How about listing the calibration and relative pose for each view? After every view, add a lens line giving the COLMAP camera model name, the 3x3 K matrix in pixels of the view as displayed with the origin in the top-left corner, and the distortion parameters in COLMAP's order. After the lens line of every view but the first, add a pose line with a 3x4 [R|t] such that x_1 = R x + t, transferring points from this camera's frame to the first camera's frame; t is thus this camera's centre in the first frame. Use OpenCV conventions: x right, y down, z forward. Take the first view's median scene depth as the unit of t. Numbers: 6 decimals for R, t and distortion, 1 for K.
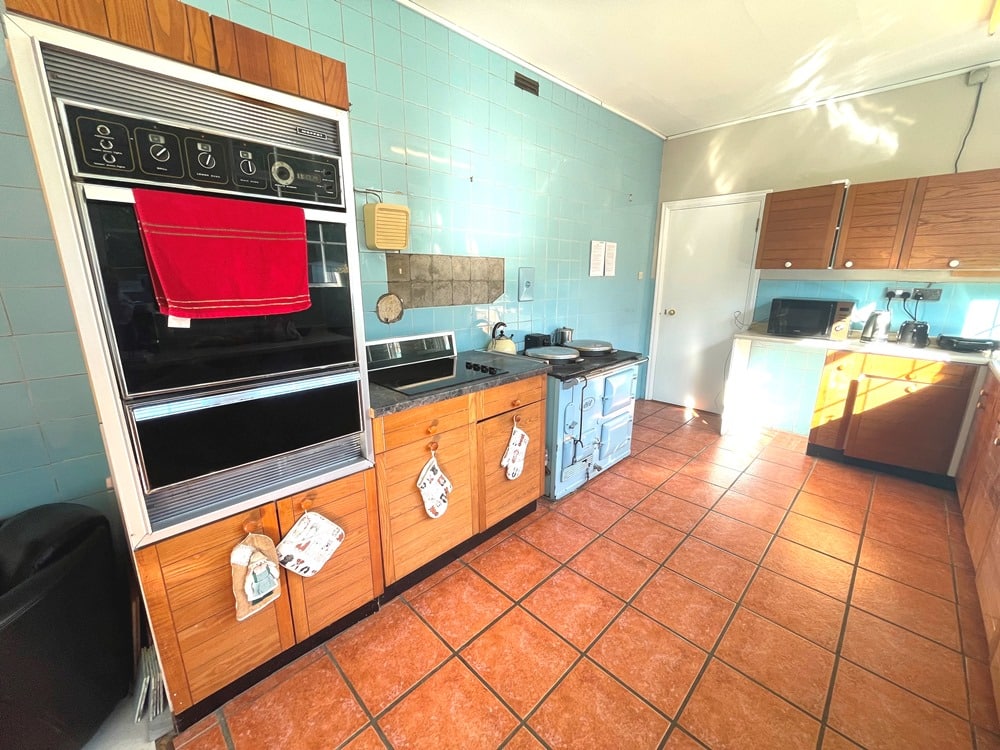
lens RADIAL K [[404.2, 0, 498.4], [0, 404.2, 374.3], [0, 0, 1]] dist [-0.001511, -0.000333]
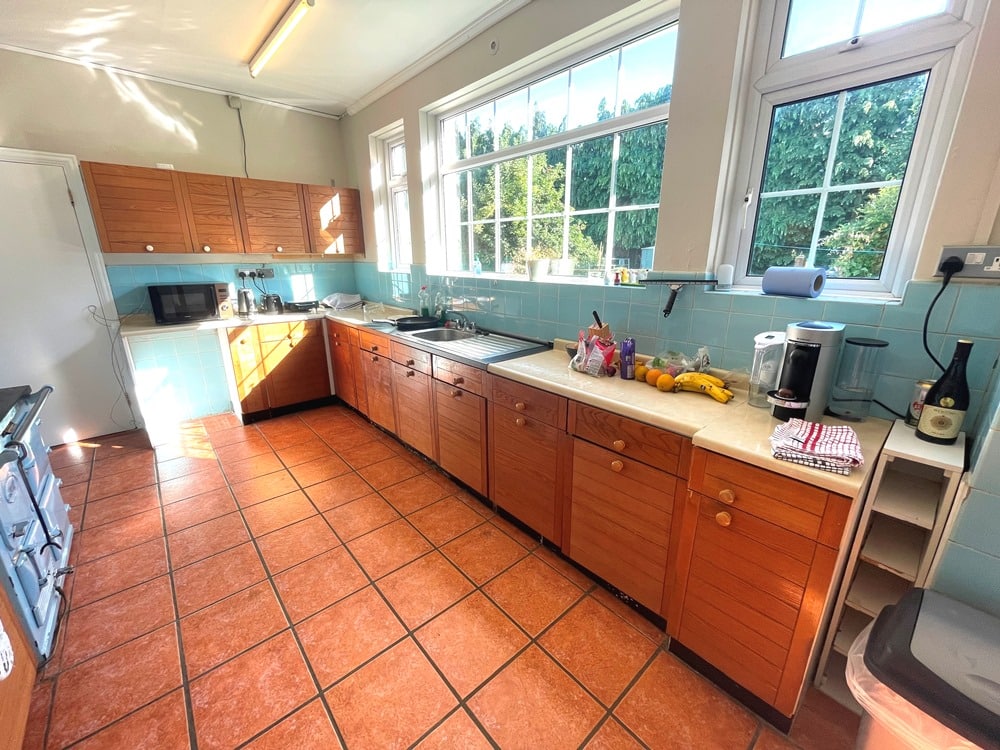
lens RADIAL K [[404.2, 0, 498.4], [0, 404.2, 374.3], [0, 0, 1]] dist [-0.001511, -0.000333]
pose [[0.064062, -0.286479, 0.955942, -0.214438], [0.244220, 0.933283, 0.263322, -0.054186], [-0.967602, 0.216591, 0.129752, 0.181662]]
